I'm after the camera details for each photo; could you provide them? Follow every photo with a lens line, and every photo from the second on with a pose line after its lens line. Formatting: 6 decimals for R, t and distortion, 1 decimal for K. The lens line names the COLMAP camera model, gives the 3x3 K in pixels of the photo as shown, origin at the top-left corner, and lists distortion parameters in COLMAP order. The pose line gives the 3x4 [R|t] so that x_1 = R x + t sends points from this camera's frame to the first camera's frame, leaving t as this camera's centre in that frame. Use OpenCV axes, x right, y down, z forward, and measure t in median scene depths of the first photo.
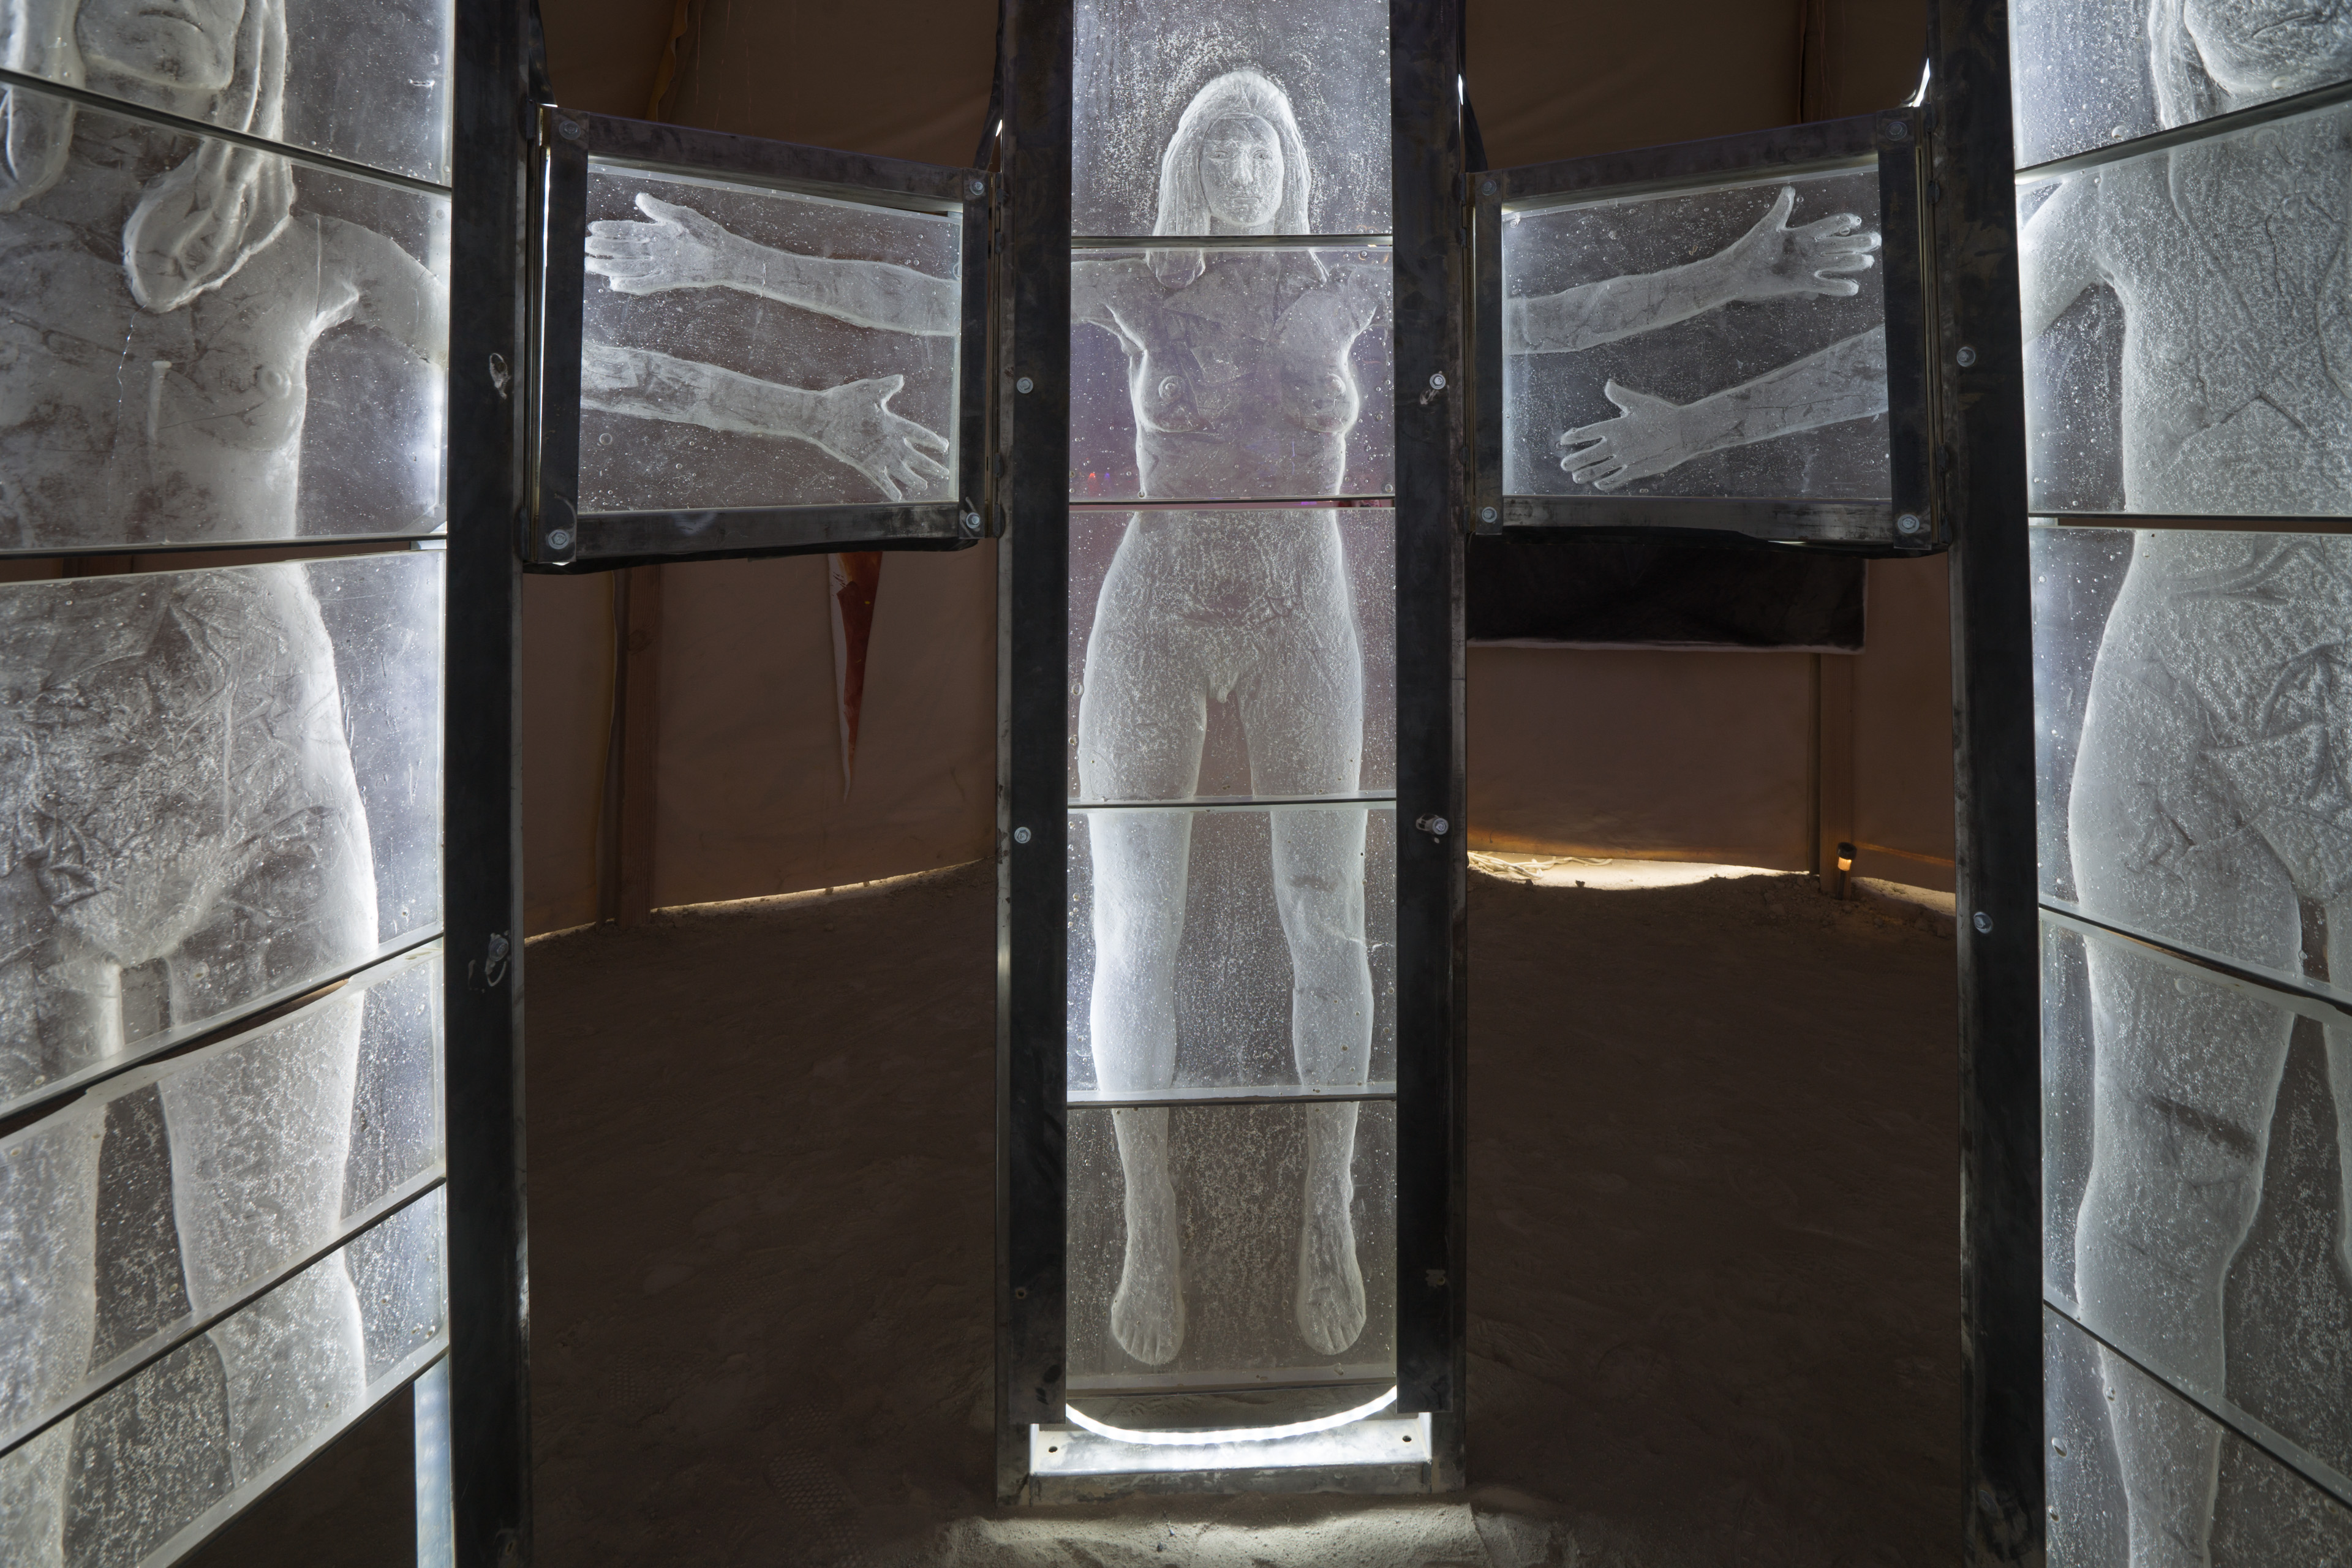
lens RADIAL K [[1105.4, 0, 1178.4], [0, 1105.4, 735.4], [0, 0, 1]] dist [-0.020045, 0.024640]
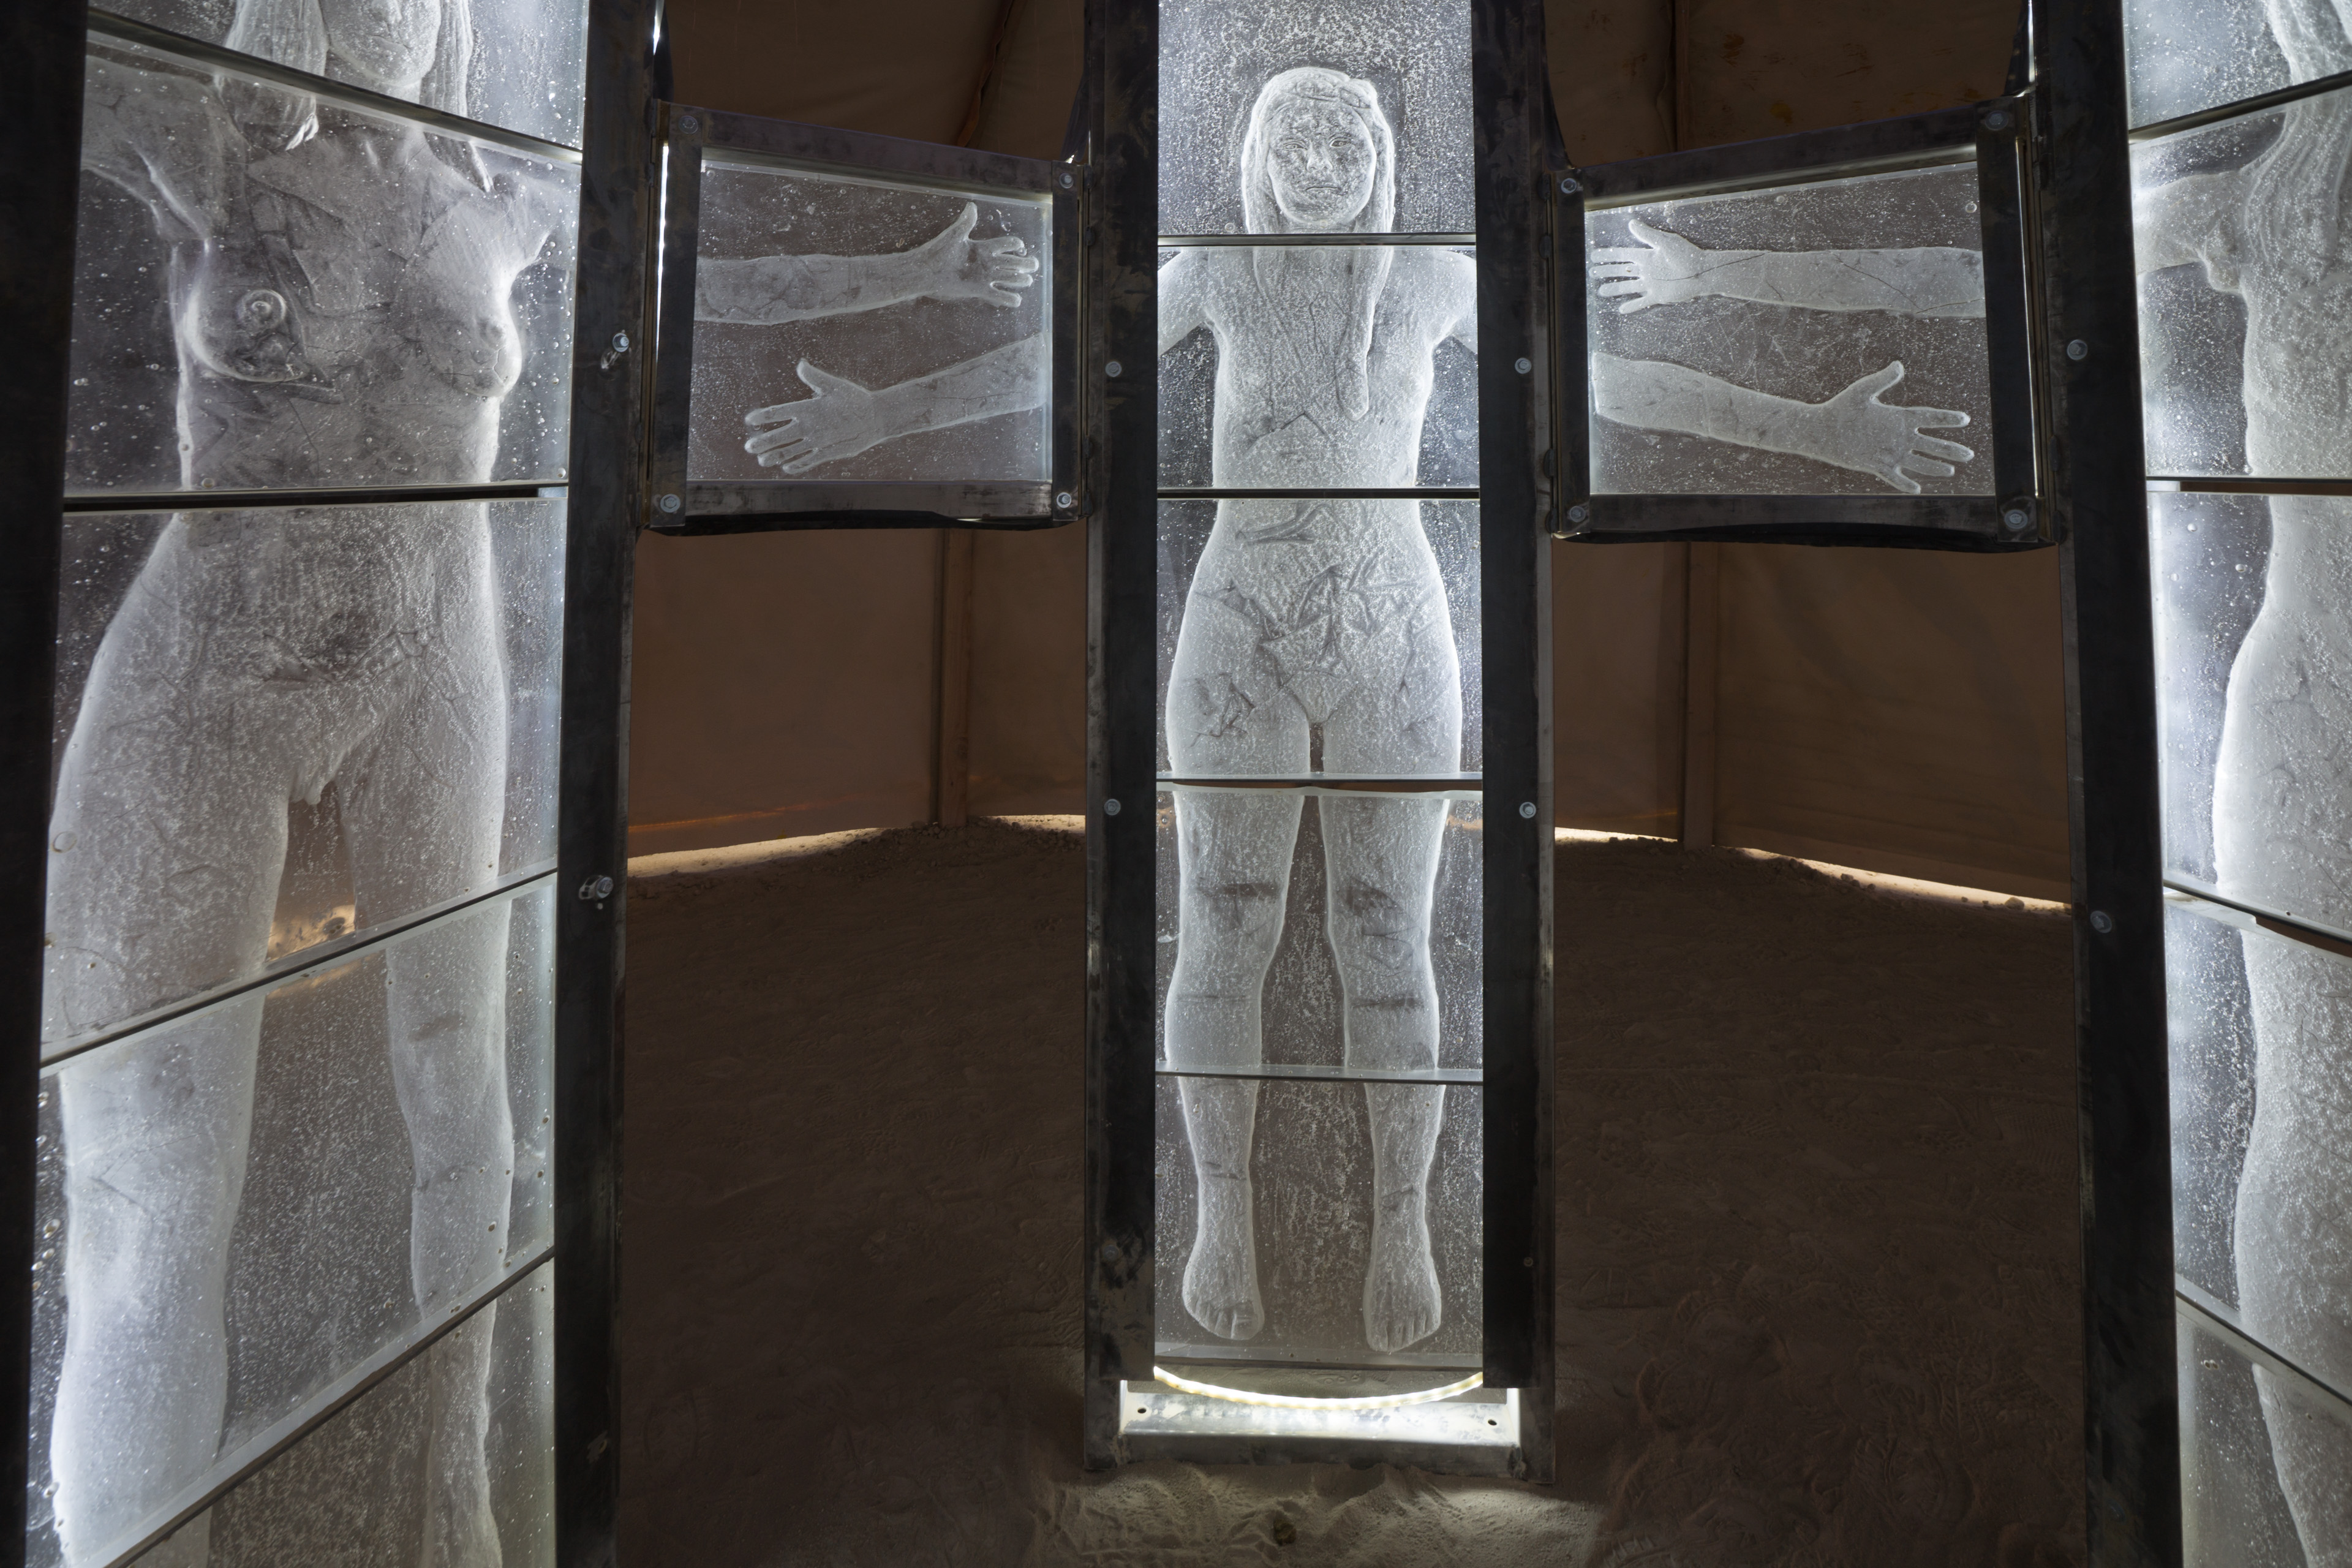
lens RADIAL K [[1146.3, 0, 1172.1], [0, 1146.3, 697.8], [0, 0, 1]] dist [0.000119, 0.000920]
pose [[0.437124, -0.172808, 0.882644, -0.442545], [0.201171, 0.975290, 0.091318, -0.068961], [-0.876614, 0.137646, 0.461087, 0.332485]]
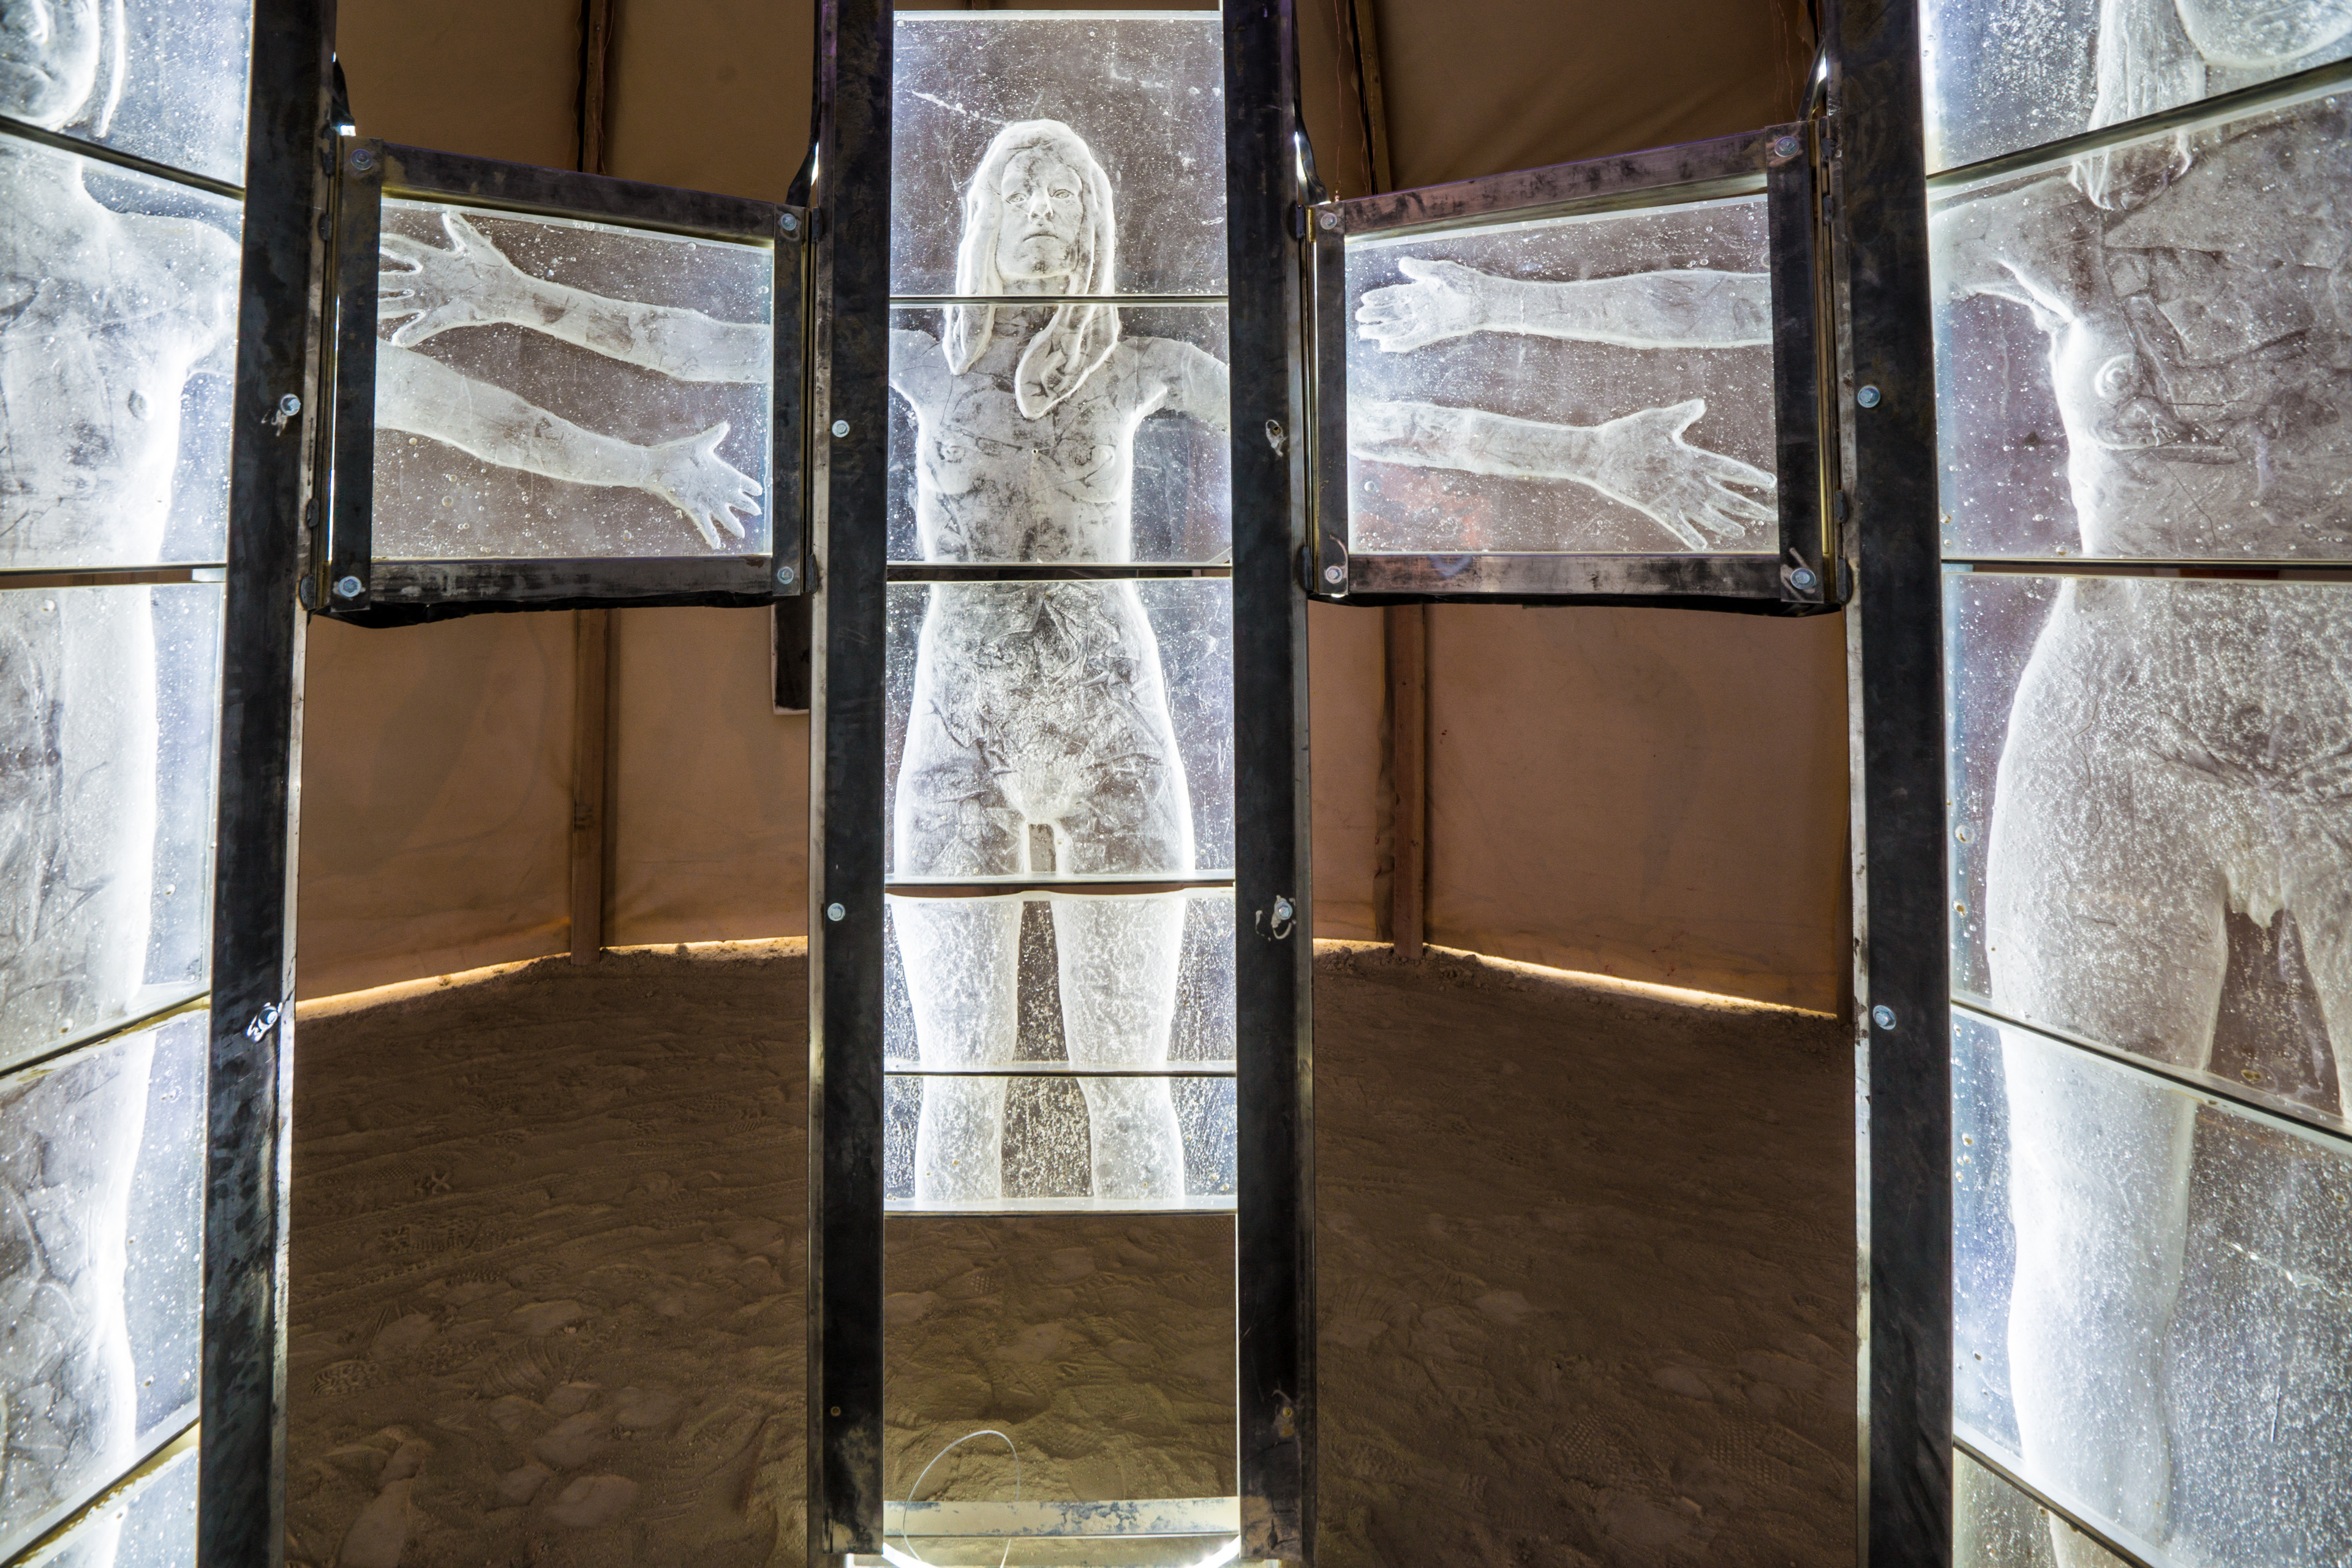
lens RADIAL K [[1200.4, 0, 1176.0], [0, 1200.4, 784.0], [0, 0, 1]] dist [-0.001391, 0.010517]
pose [[0.381195, 0.200291, -0.902537, 0.504586], [-0.212465, 0.969099, 0.125326, -0.080214], [0.899749, 0.143984, 0.411970, 0.333406]]
